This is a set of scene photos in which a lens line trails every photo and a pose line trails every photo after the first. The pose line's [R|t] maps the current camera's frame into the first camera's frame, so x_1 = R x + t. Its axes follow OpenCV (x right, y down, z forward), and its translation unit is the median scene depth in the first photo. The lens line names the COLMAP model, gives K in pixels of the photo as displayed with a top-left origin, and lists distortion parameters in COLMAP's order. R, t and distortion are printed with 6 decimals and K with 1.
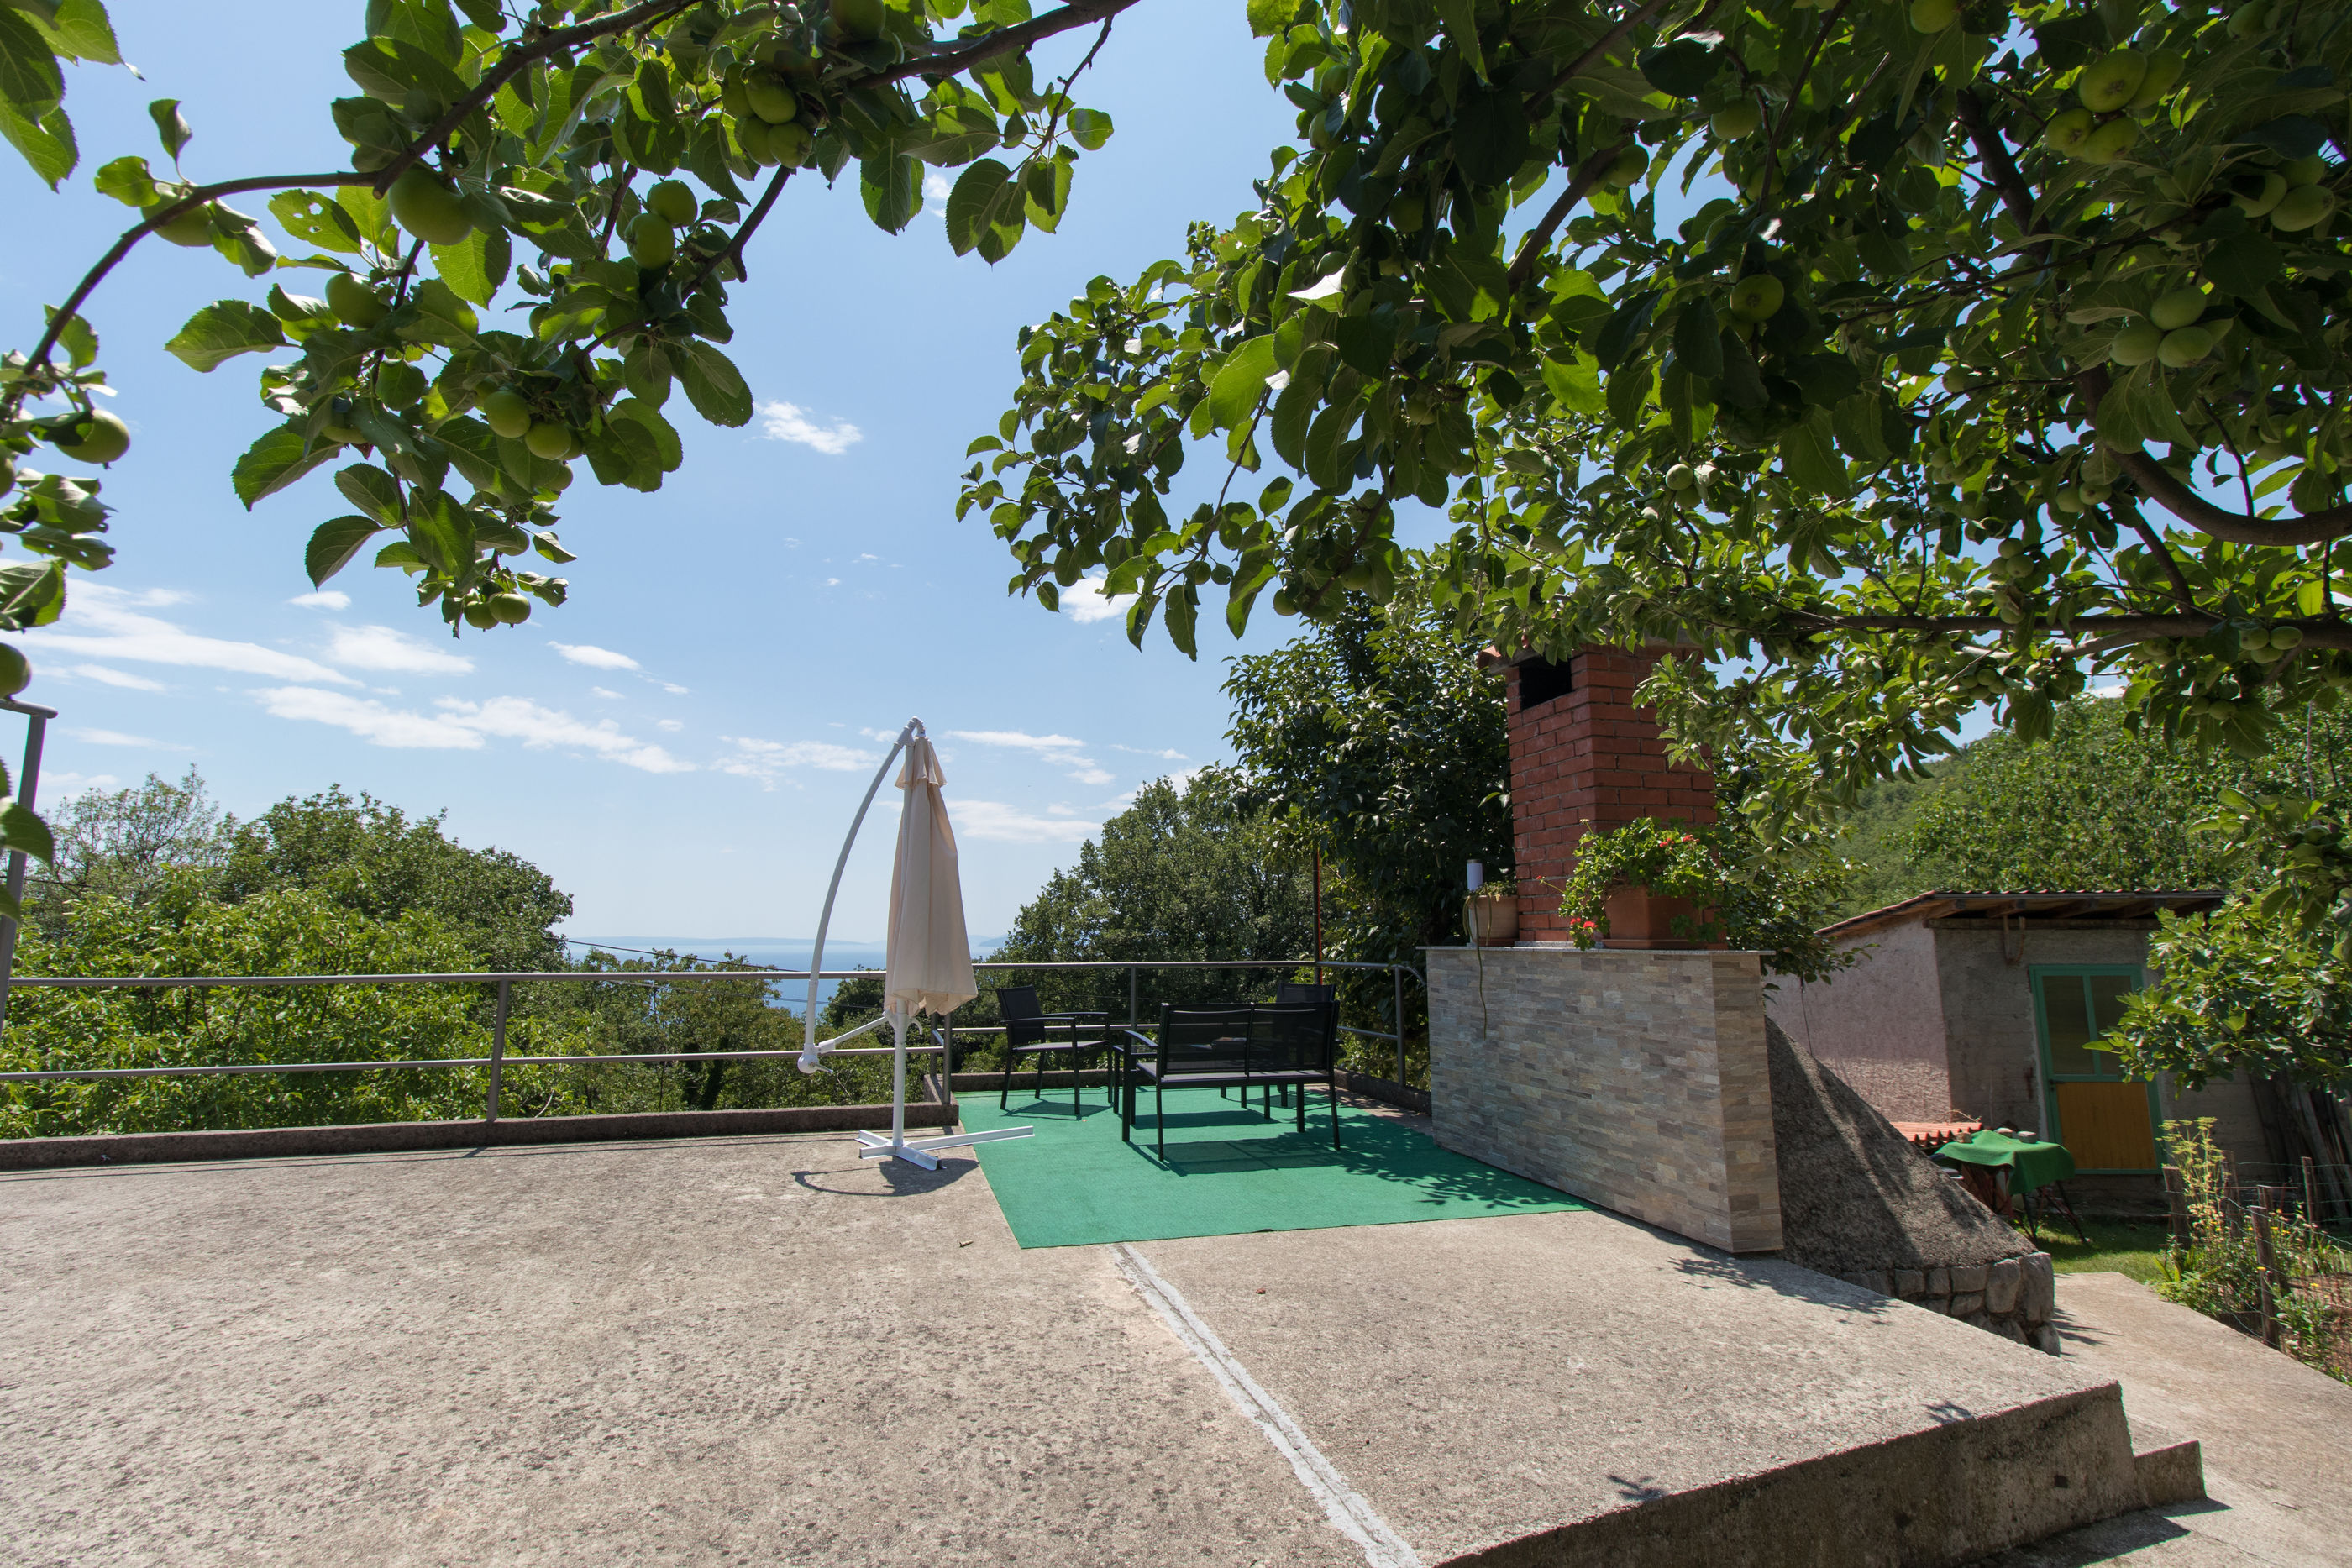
lens RADIAL K [[1078.5, 0, 1155.7], [0, 1078.5, 782.9], [0, 0, 1]] dist [0.005917, 0.001165]
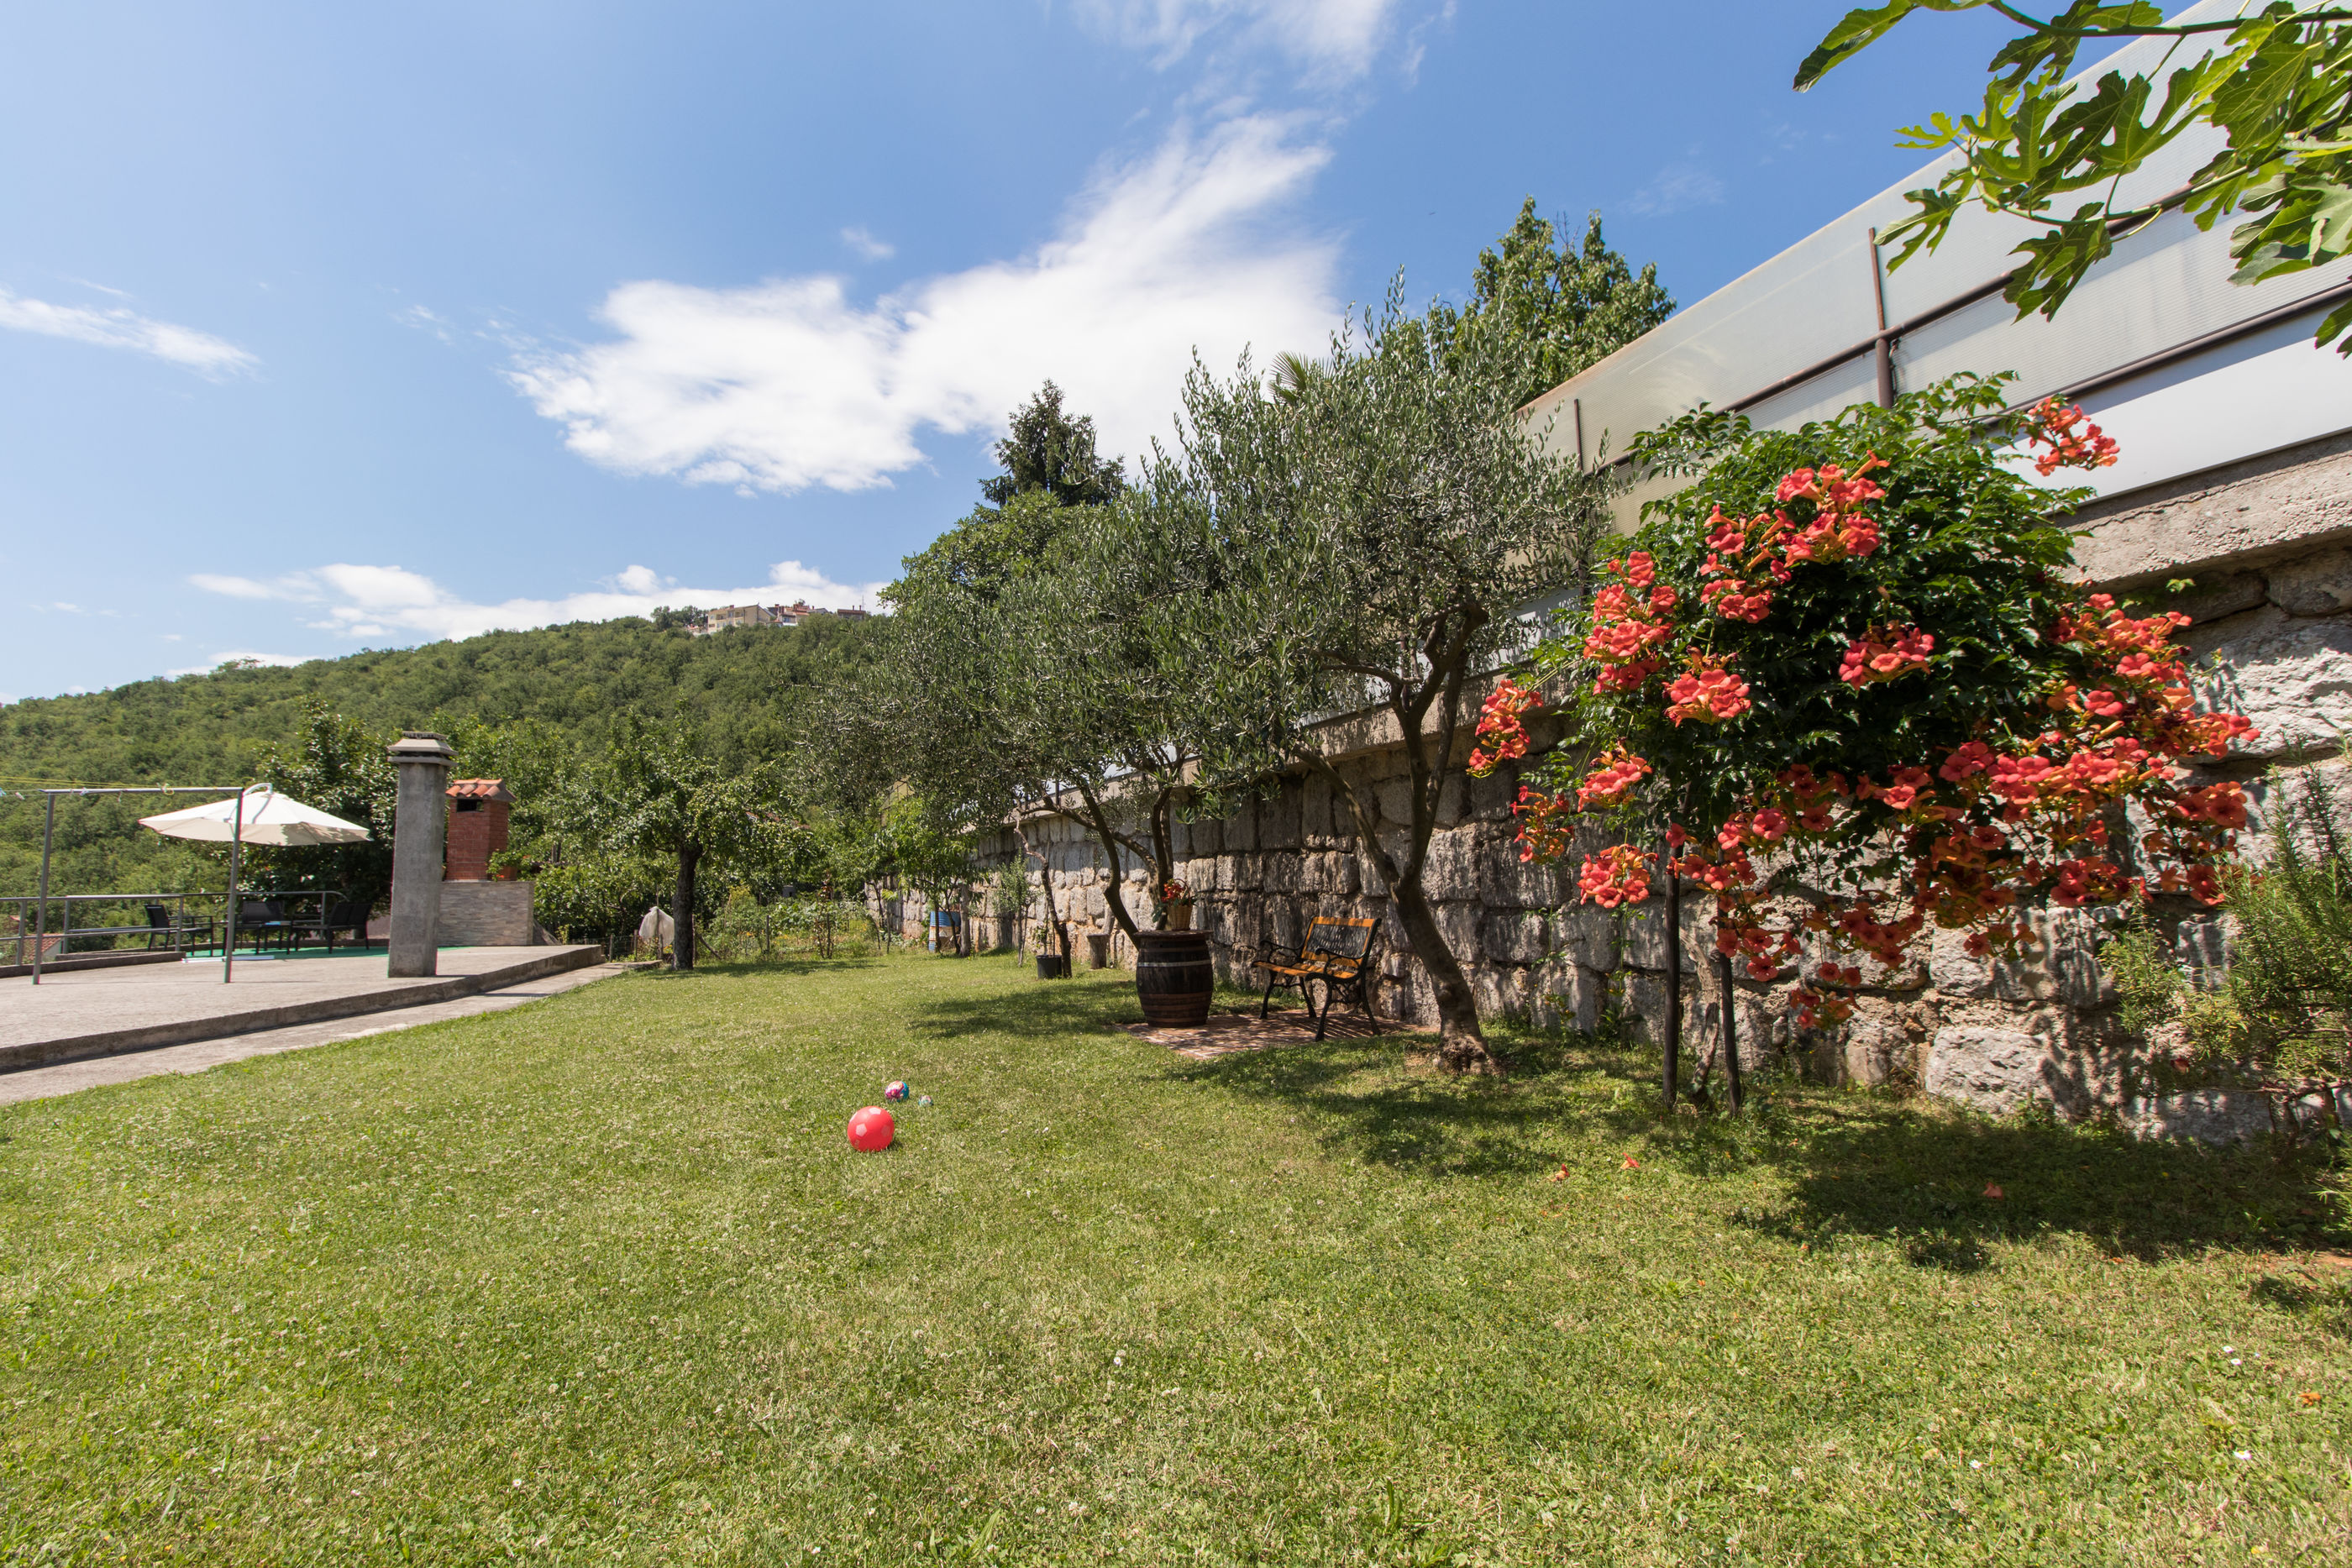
lens RADIAL K [[1078.5, 0, 1155.7], [0, 1078.5, 782.9], [0, 0, 1]] dist [0.005917, 0.001165]
pose [[0.141285, 0.088242, 0.986028, -2.313639], [-0.131257, 0.988896, -0.069691, -0.177091], [-0.981229, -0.119577, 0.151299, -1.409610]]
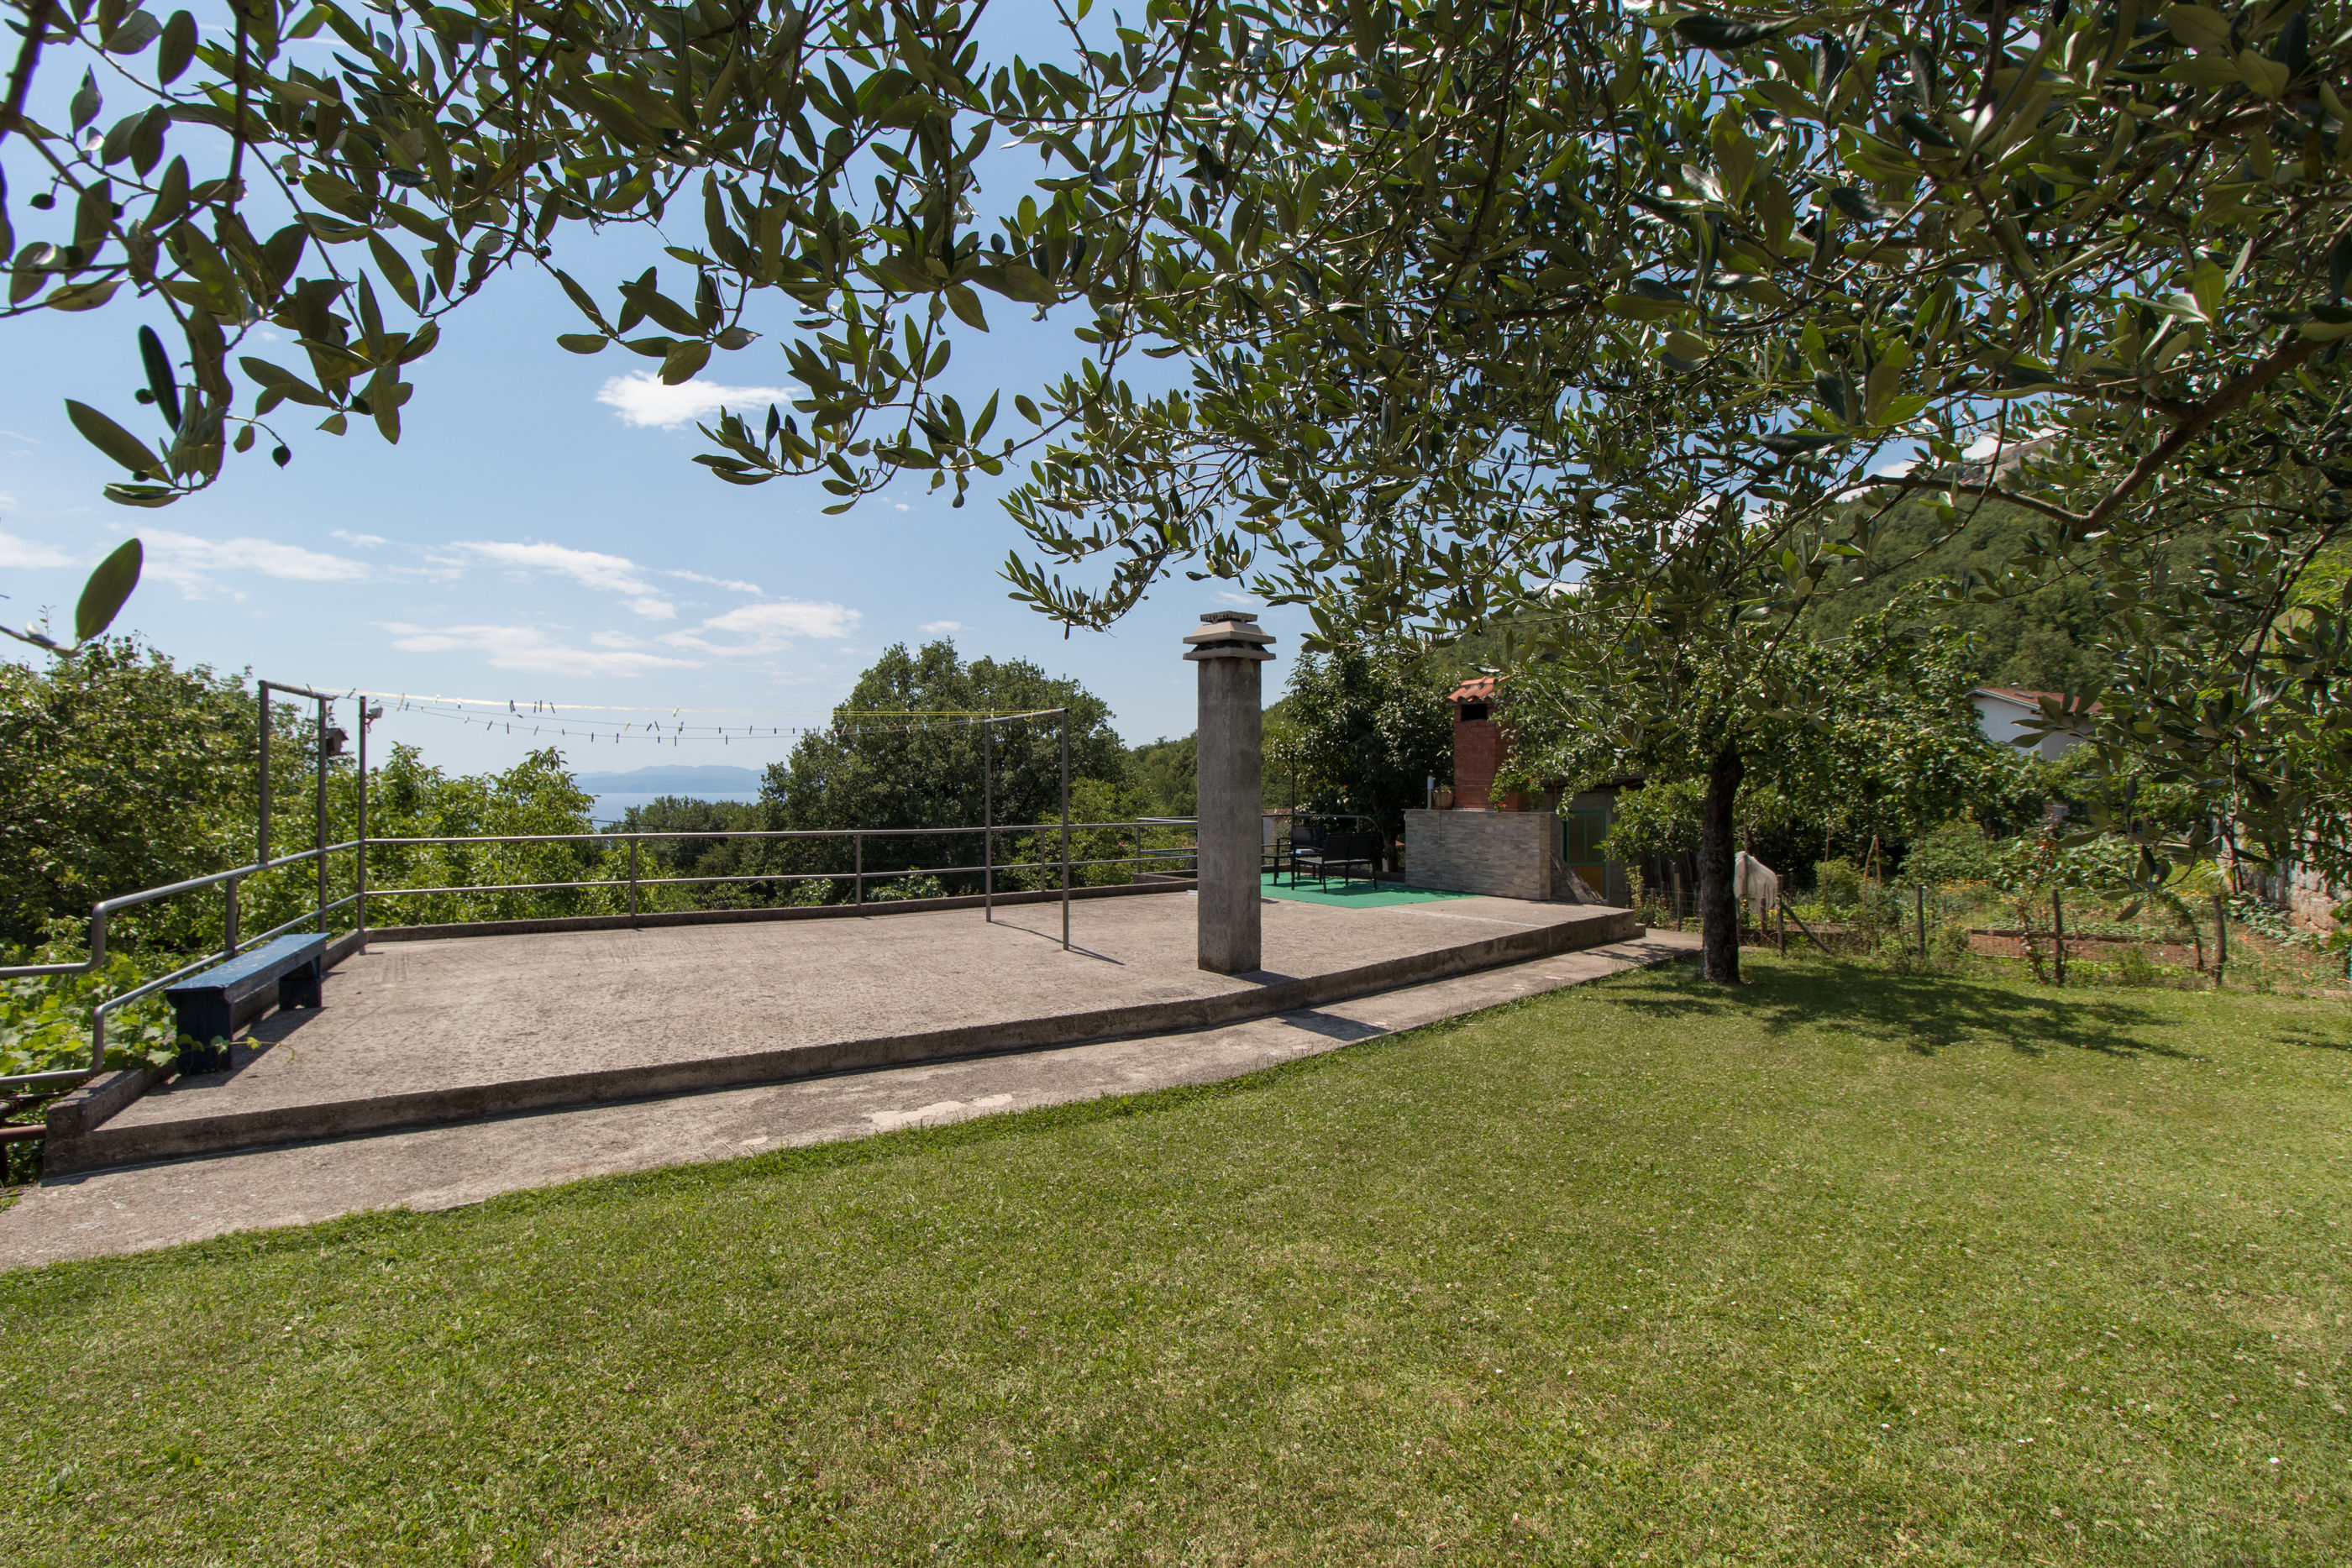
lens RADIAL K [[1078.5, 0, 1155.7], [0, 1078.5, 782.9], [0, 0, 1]] dist [0.005917, 0.001165]
pose [[0.930667, 0.002632, 0.365859, -1.141984], [-0.055272, 0.989509, 0.133482, -0.197198], [-0.361670, -0.144449, 0.921048, -1.020776]]
